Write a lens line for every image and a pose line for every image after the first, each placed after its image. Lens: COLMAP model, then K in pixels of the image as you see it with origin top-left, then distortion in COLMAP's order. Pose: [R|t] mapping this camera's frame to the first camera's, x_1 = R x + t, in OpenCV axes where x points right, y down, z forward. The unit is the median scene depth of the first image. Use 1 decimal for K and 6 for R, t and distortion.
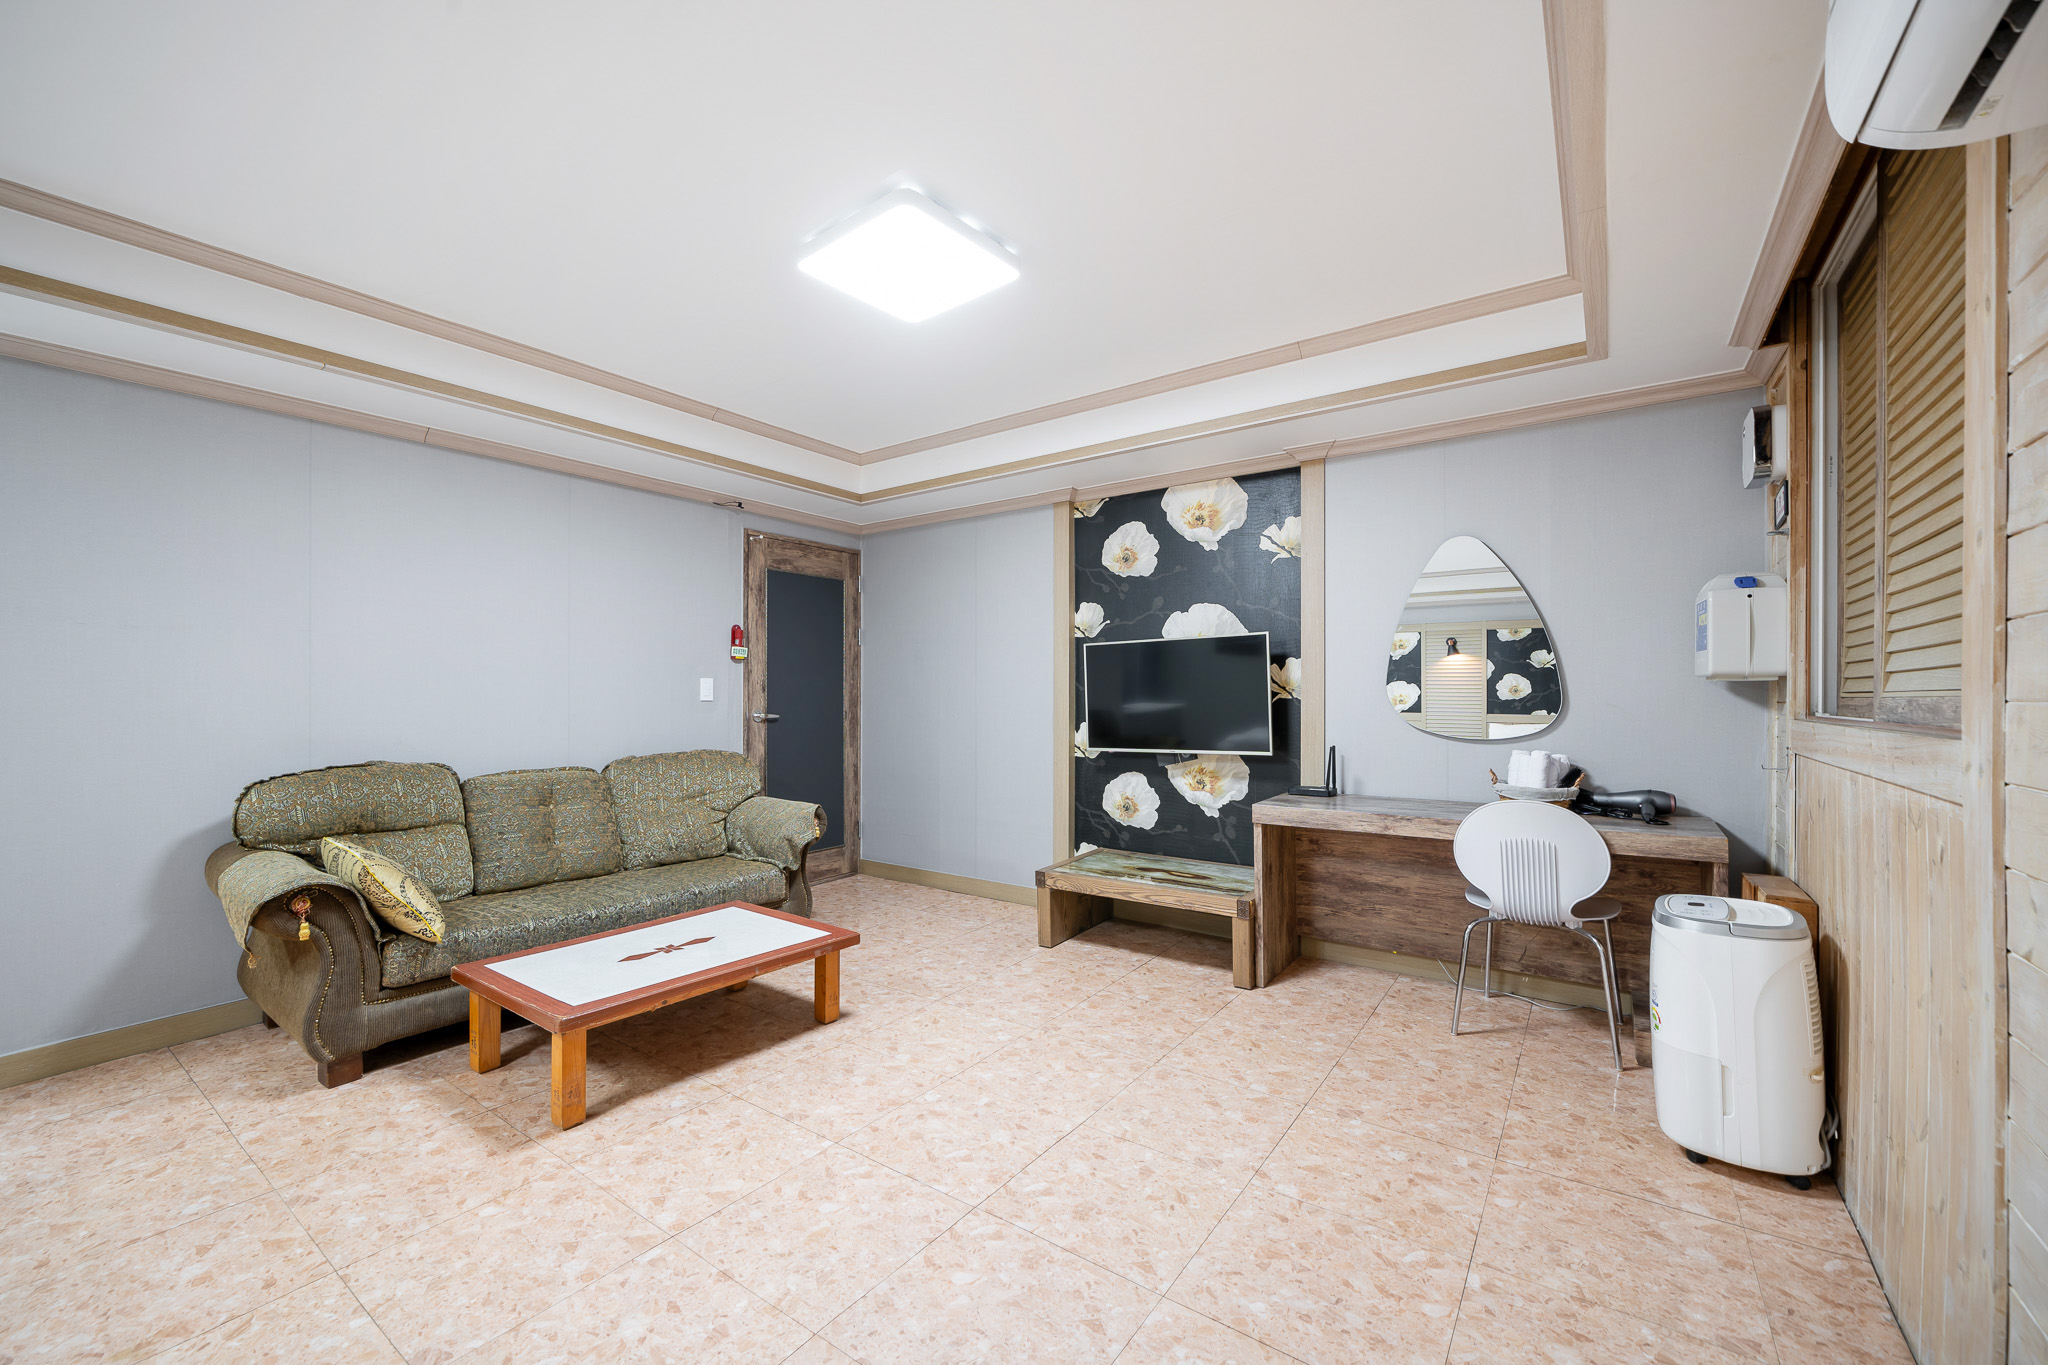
lens RADIAL K [[815.6, 0, 992.6], [0, 815.6, 689.9], [0, 0, 1]] dist [0.001533, 0.000208]
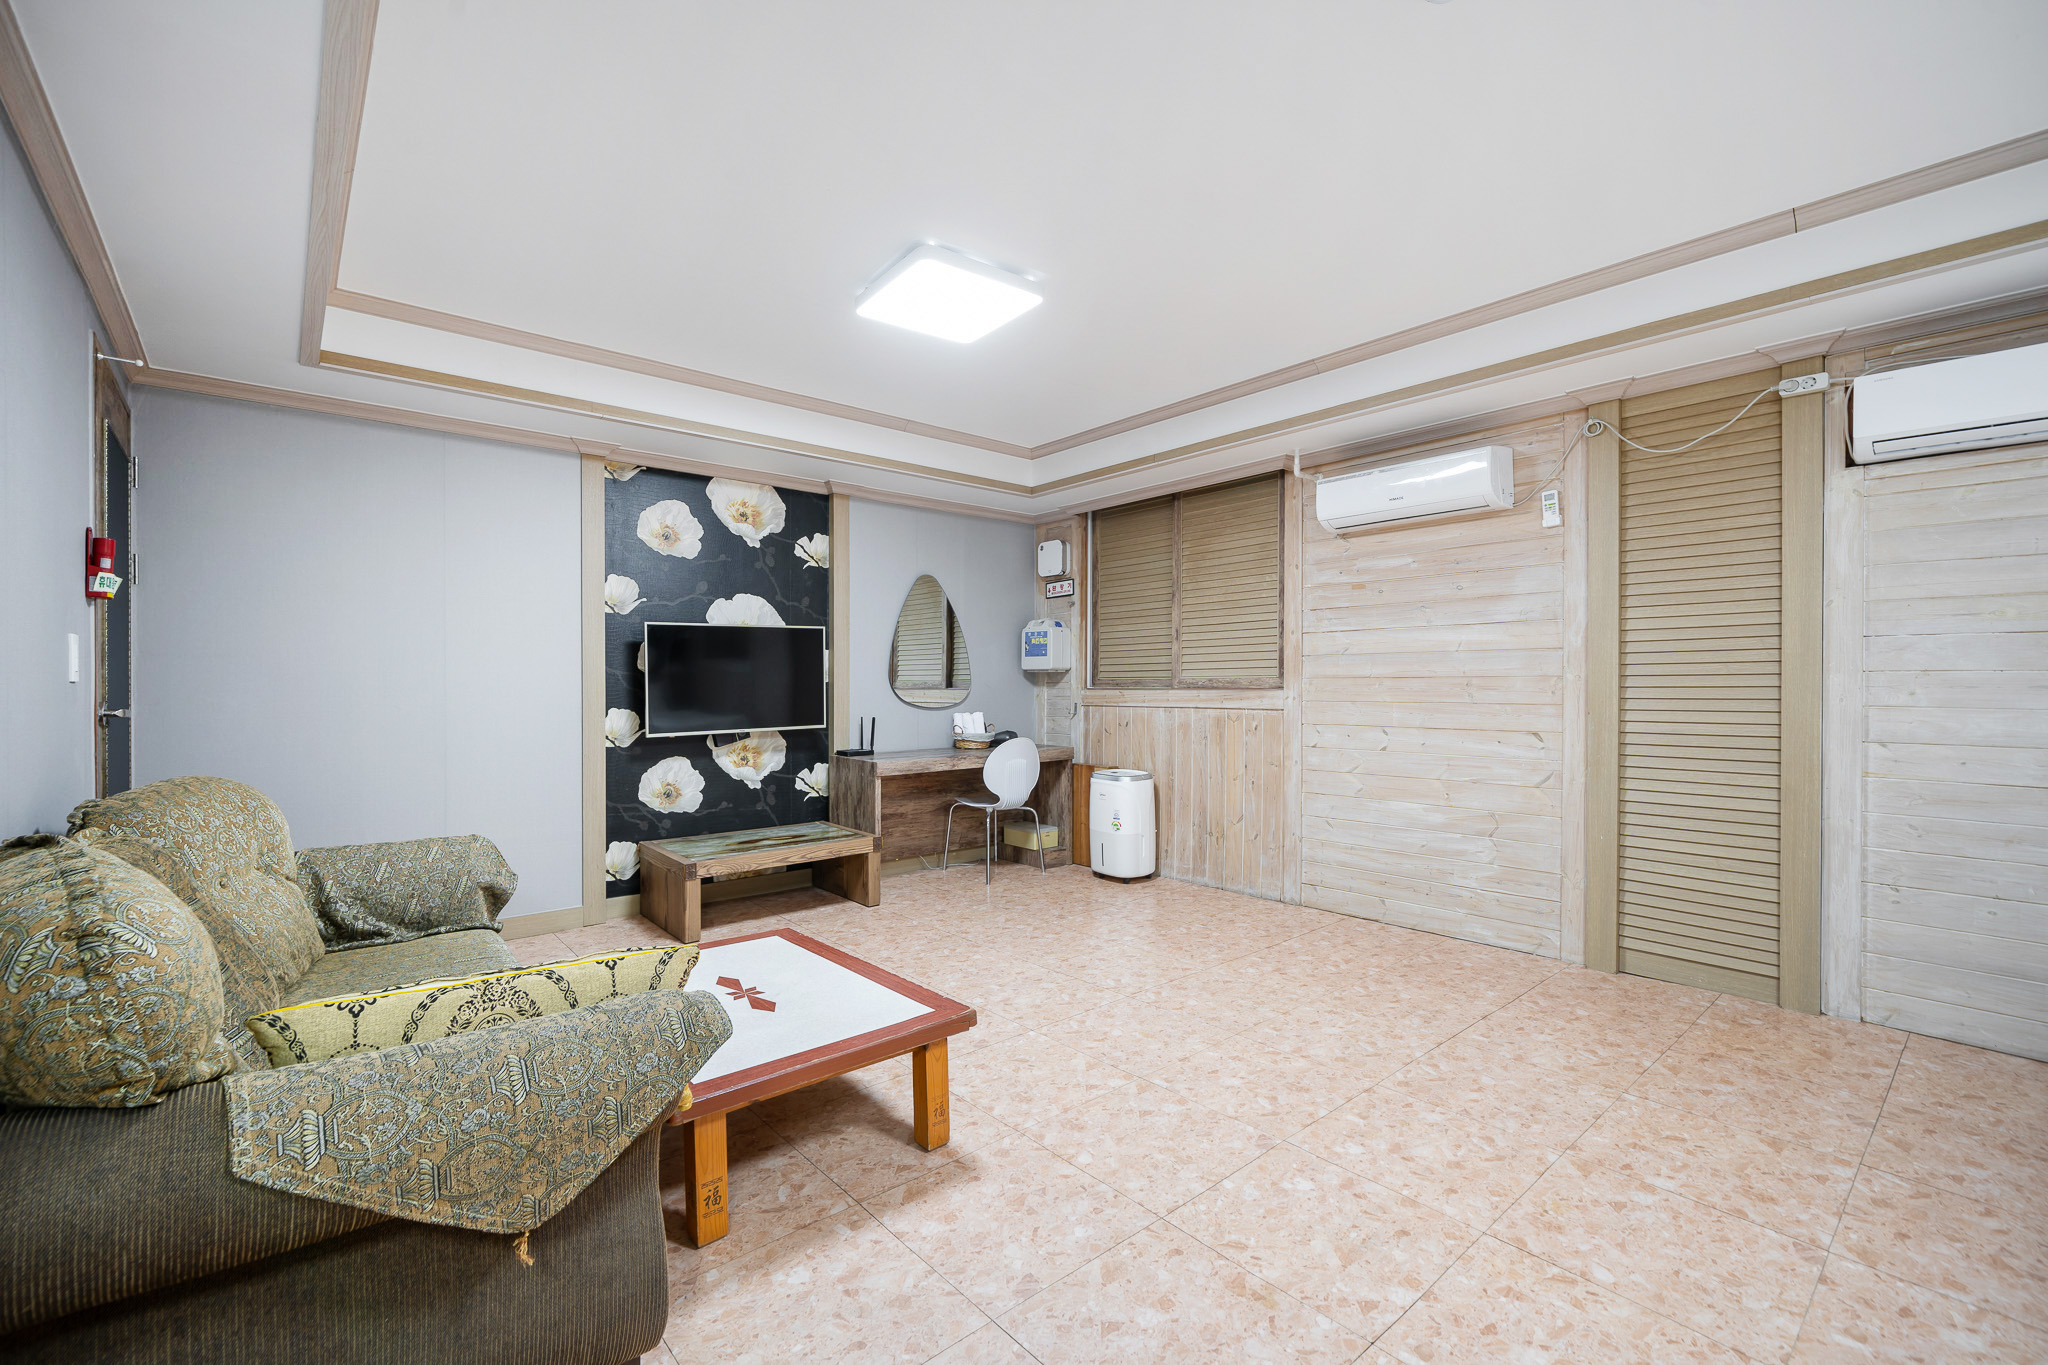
lens RADIAL K [[878.8, 0, 1012.3], [0, 878.8, 695.6], [0, 0, 1]] dist [0.010138, 0.000155]
pose [[0.220962, -0.008989, 0.975241, -0.844082], [-0.004986, 0.999934, 0.010346, 0.016084], [-0.975270, -0.007148, 0.220903, 0.411304]]
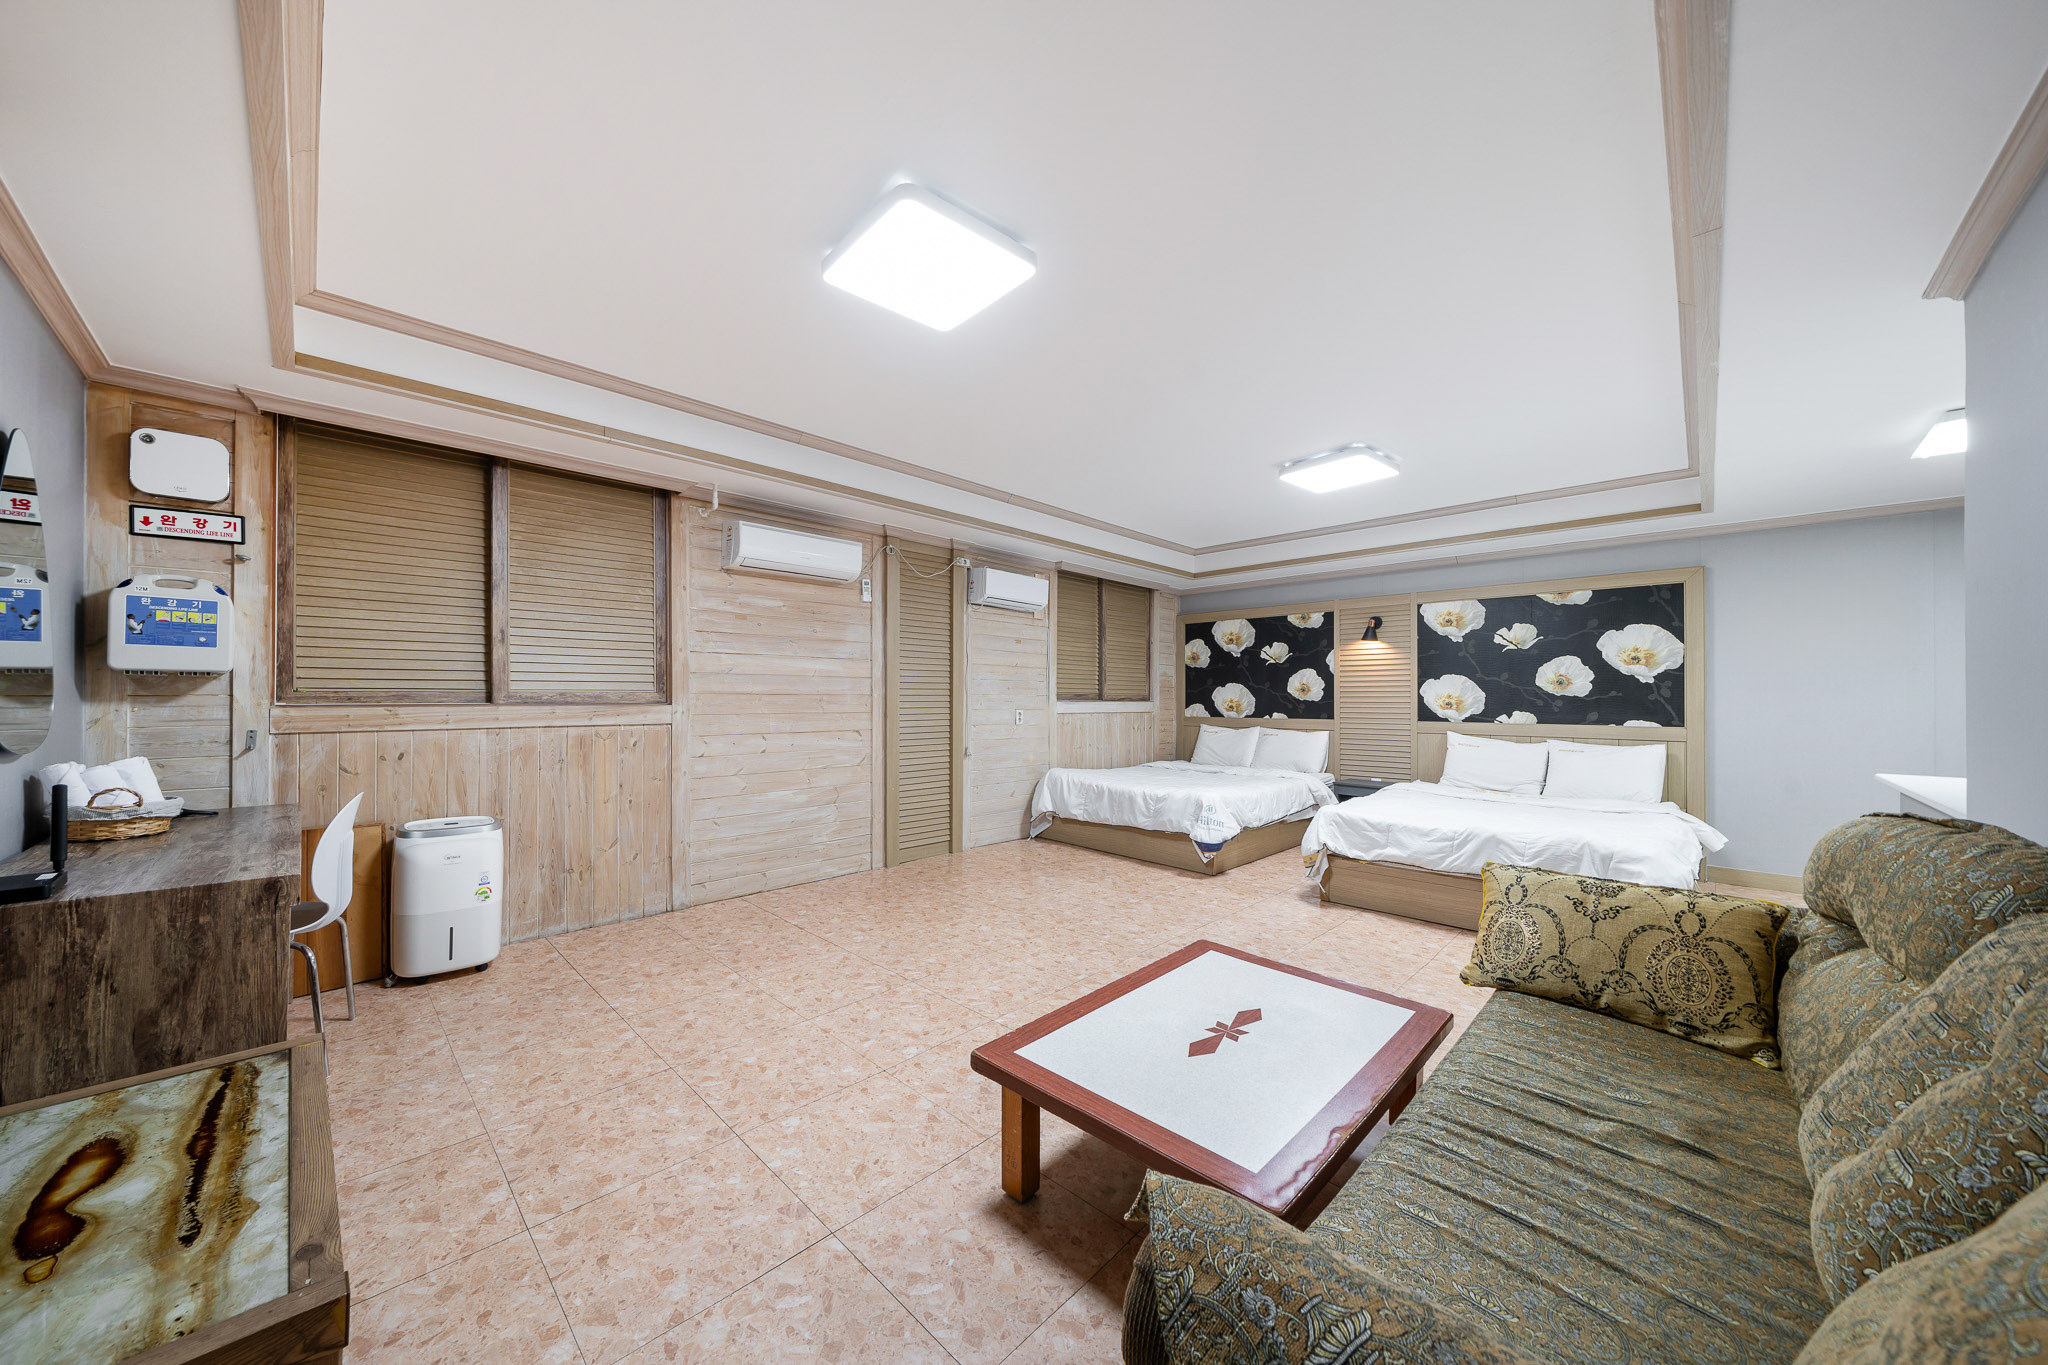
lens RADIAL K [[705.0, 0, 997.7], [0, 705.0, 693.8], [0, 0, 1]] dist [-0.002629, -0.000140]
pose [[-0.989392, 0.000598, 0.145267, -0.206861], [-0.001213, 0.999923, -0.012375, 0.015187], [-0.145263, -0.012420, -0.989315, 1.209632]]
